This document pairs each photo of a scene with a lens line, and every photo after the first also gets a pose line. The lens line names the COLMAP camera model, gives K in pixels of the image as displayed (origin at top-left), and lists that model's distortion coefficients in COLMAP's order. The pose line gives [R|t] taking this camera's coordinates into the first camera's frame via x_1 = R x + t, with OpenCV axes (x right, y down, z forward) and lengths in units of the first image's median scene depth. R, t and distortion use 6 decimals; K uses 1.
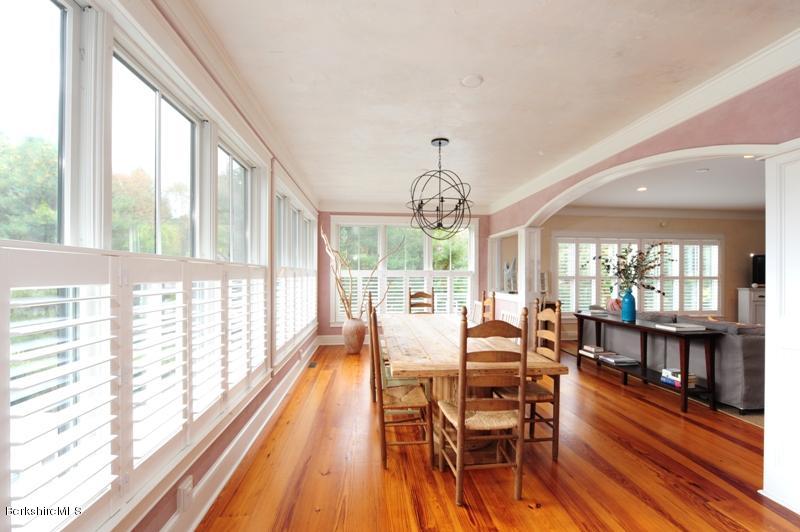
lens RADIAL K [[351.7, 0, 400.1], [0, 351.7, 272.5], [0, 0, 1]] dist [-0.001258, -0.000379]
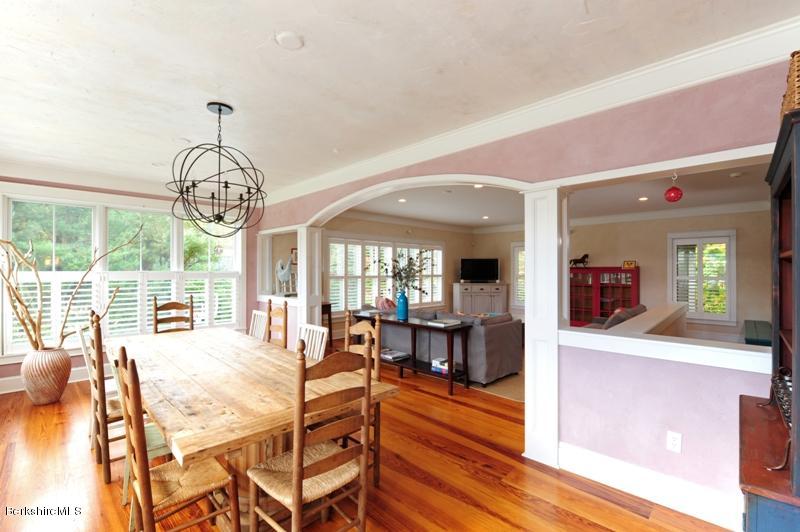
lens RADIAL K [[351.5, 0, 400.0], [0, 351.5, 266.0], [0, 0, 1]] dist [-0.012837, -0.000638]
pose [[0.765800, 0.001748, 0.643076, -0.073224], [-0.001864, 0.999998, -0.000497, -0.031851], [-0.643076, -0.000818, 0.765802, 0.174801]]
